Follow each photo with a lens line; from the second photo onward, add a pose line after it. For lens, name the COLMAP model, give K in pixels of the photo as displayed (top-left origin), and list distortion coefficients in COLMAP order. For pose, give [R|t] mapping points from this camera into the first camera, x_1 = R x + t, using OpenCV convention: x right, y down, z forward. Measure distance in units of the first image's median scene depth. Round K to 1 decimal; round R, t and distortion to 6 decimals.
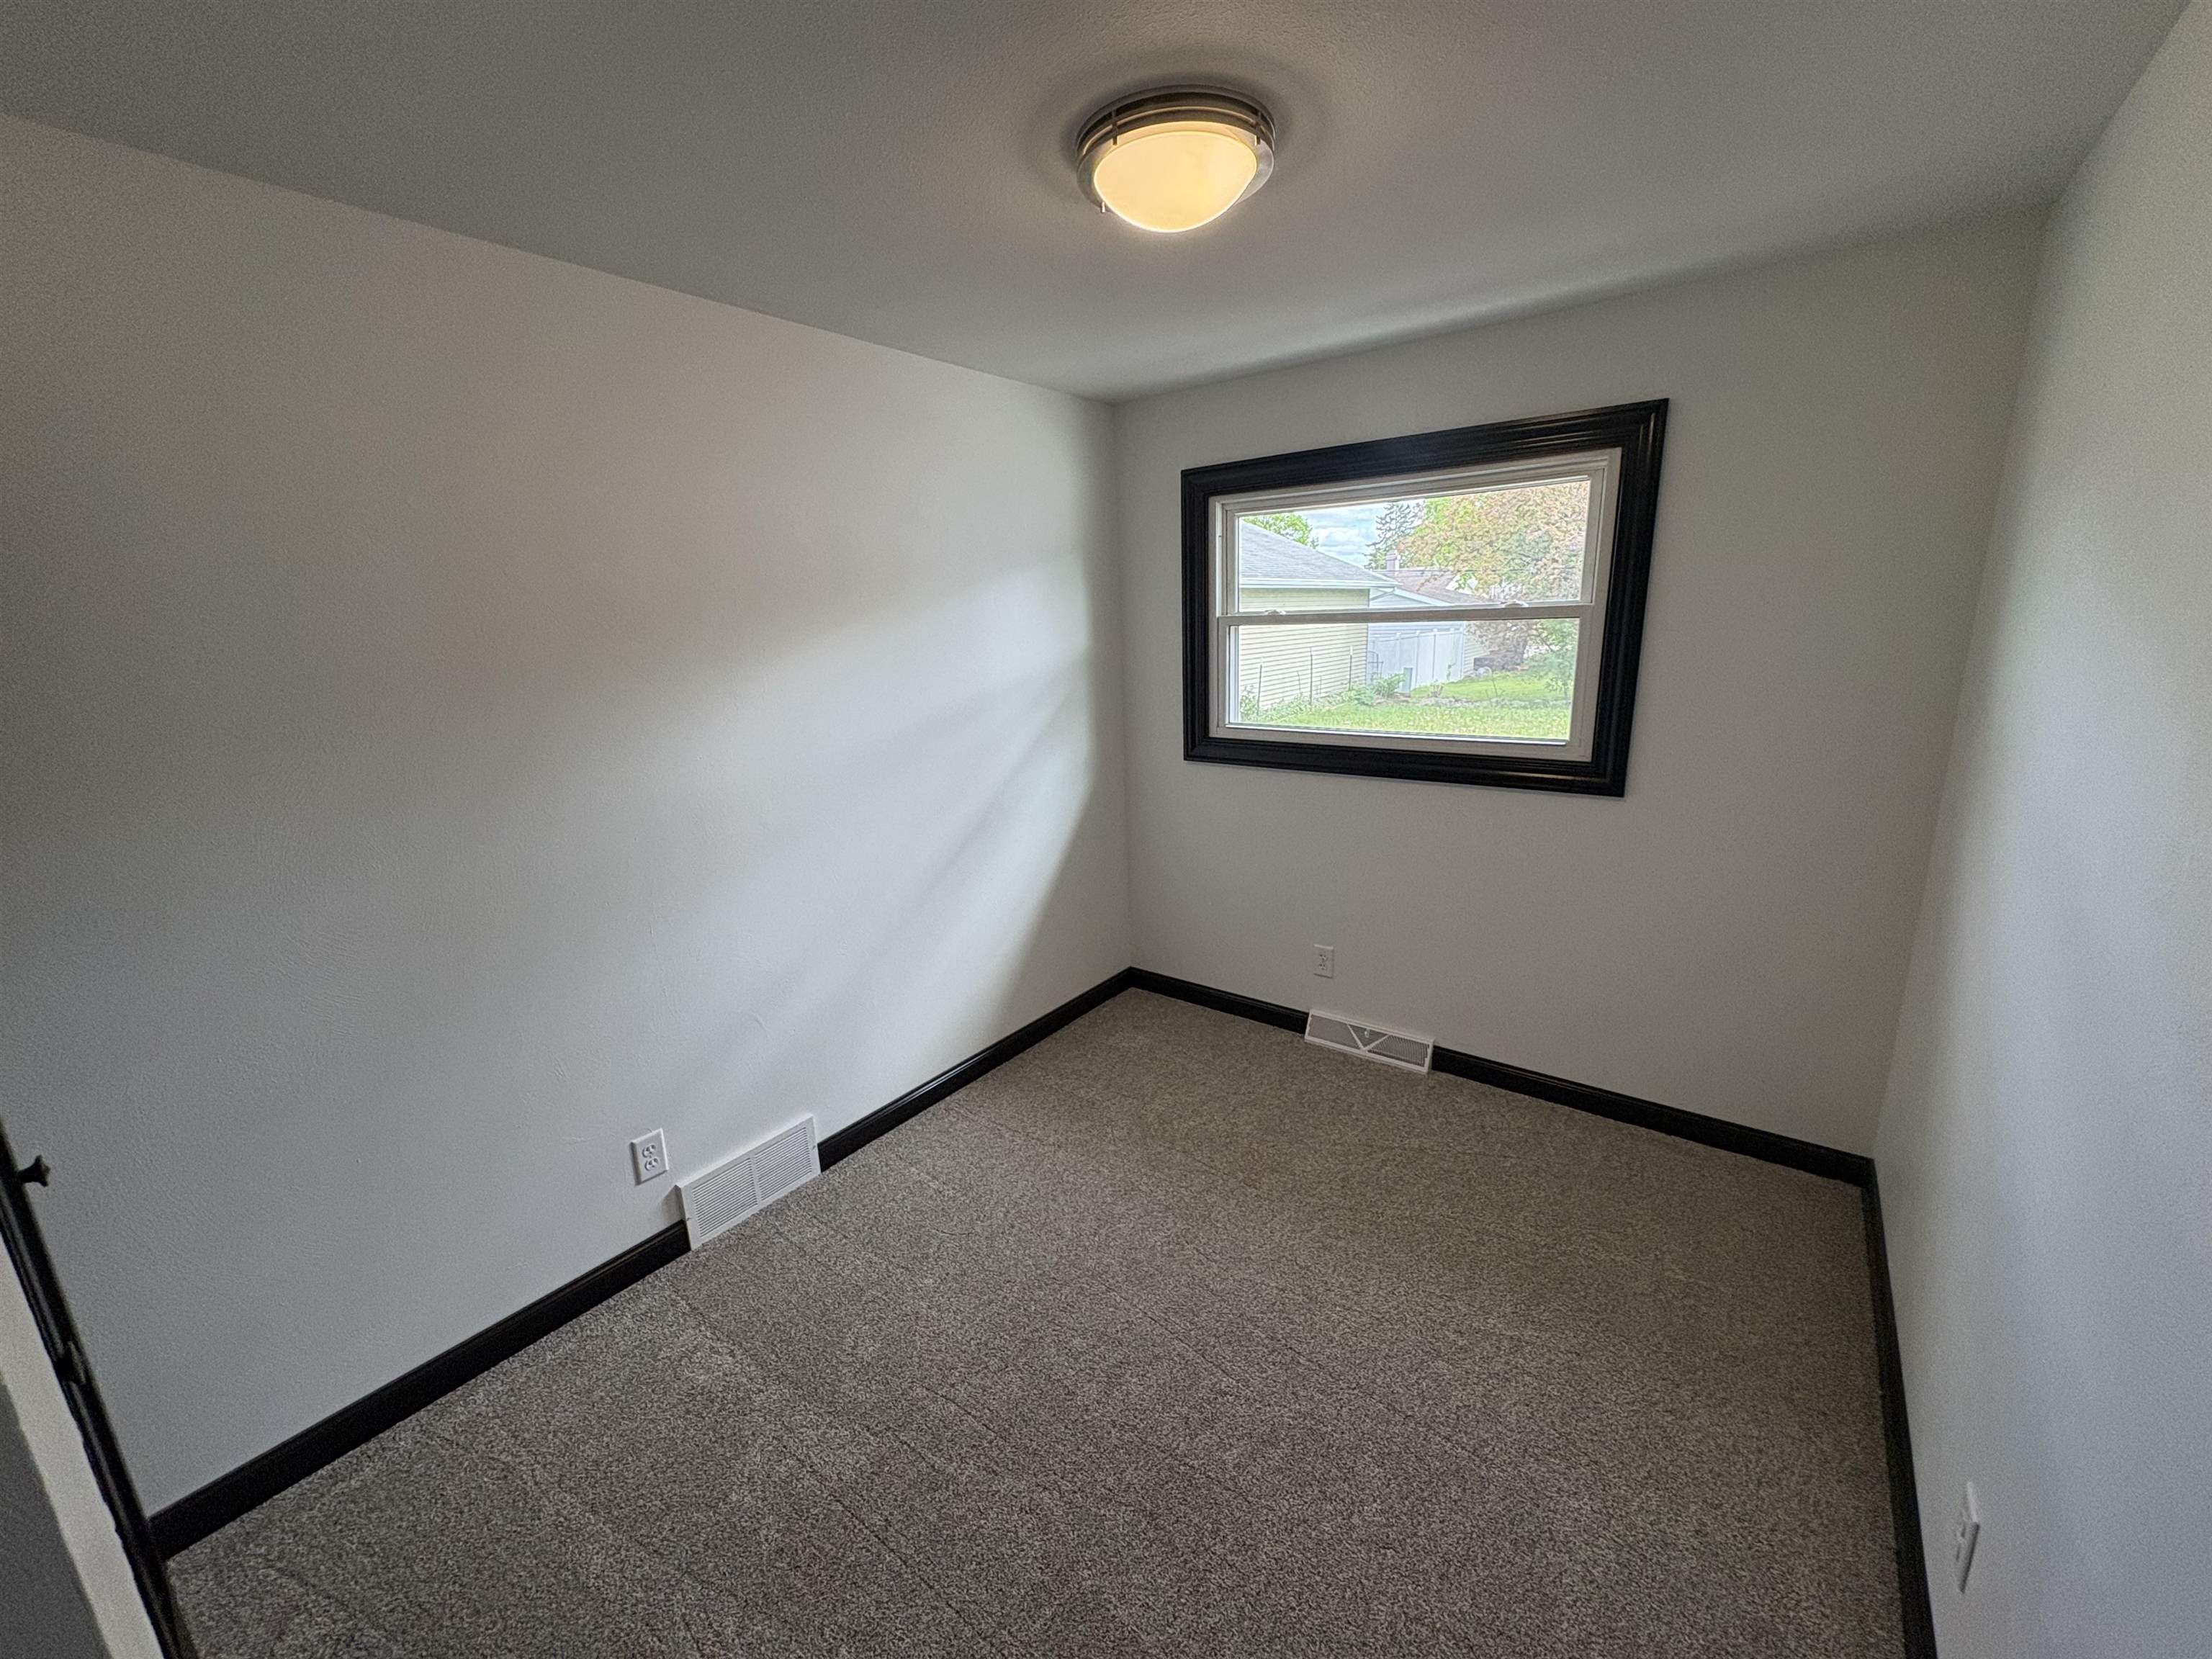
lens RADIAL K [[880.2, 0, 1109.9], [0, 880.2, 827.6], [0, 0, 1]] dist [0.000734, 0.000078]
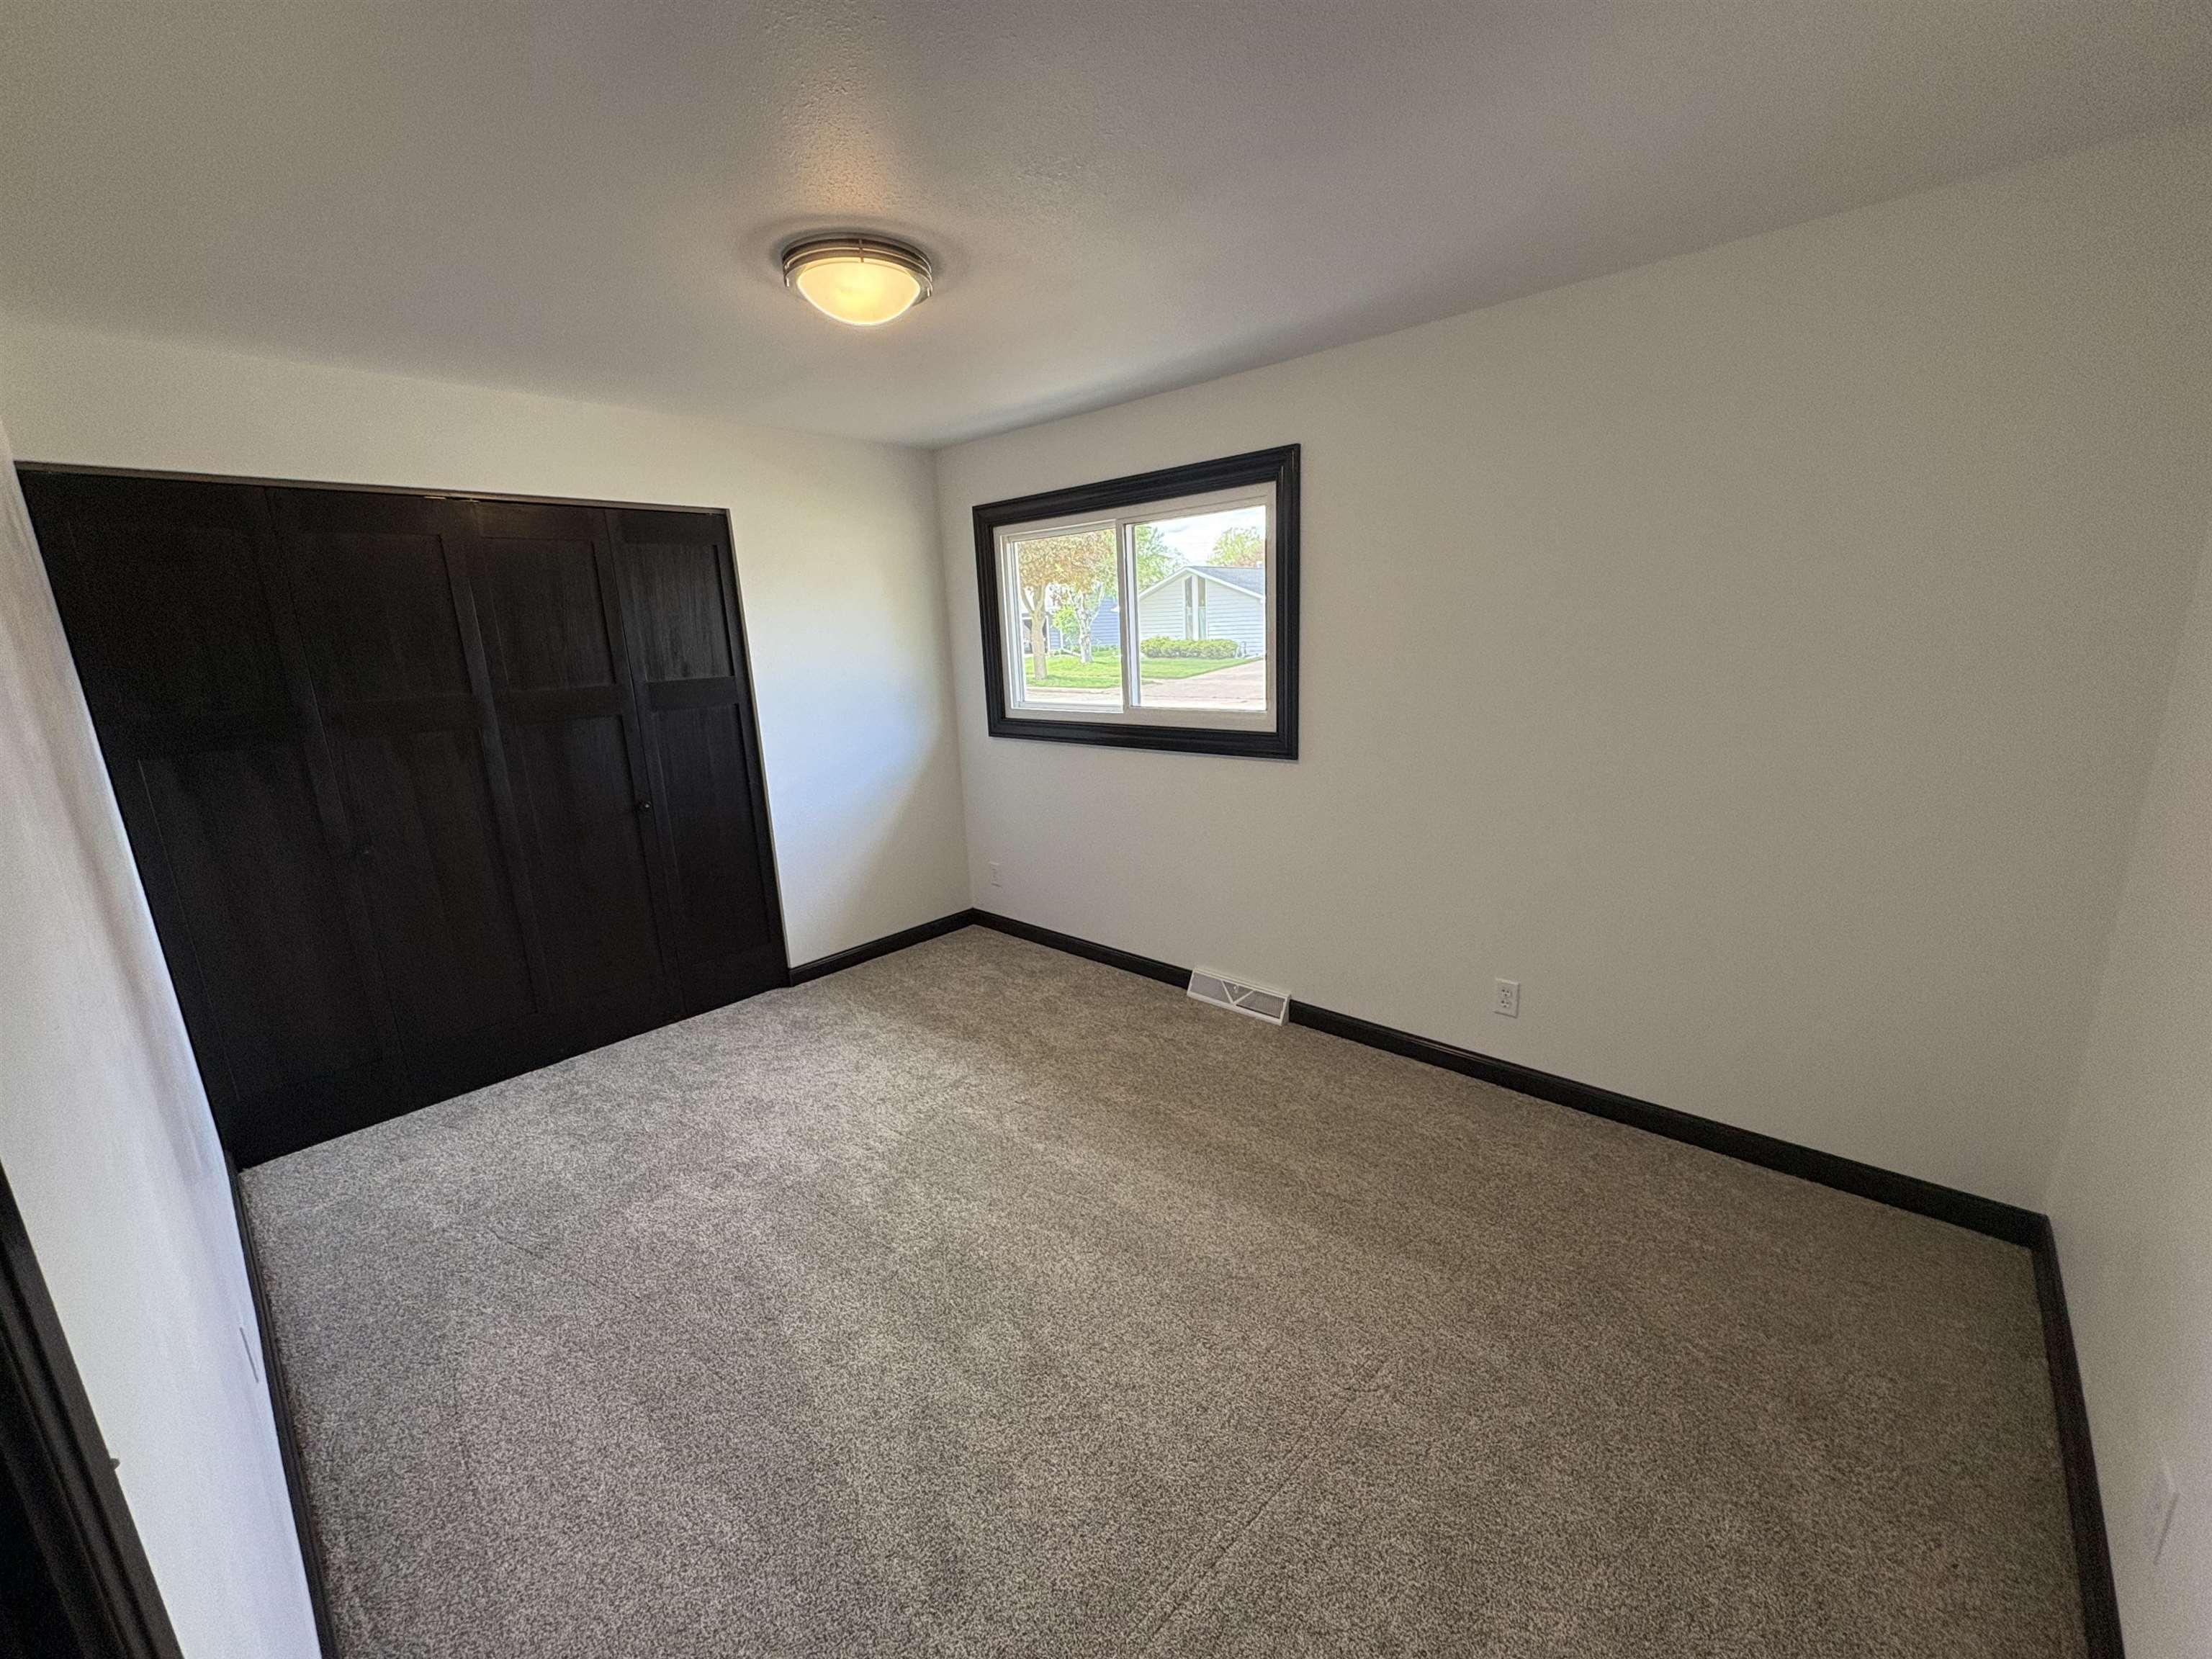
lens RADIAL K [[880.2, 0, 1109.9], [0, 880.2, 827.6], [0, 0, 1]] dist [0.000734, 0.000078]
pose [[0.993424, 0.010959, -0.113969, 0.358054], [-0.012620, 0.999824, -0.013866, 0.062090], [0.113797, 0.015214, 0.993388, -0.198203]]
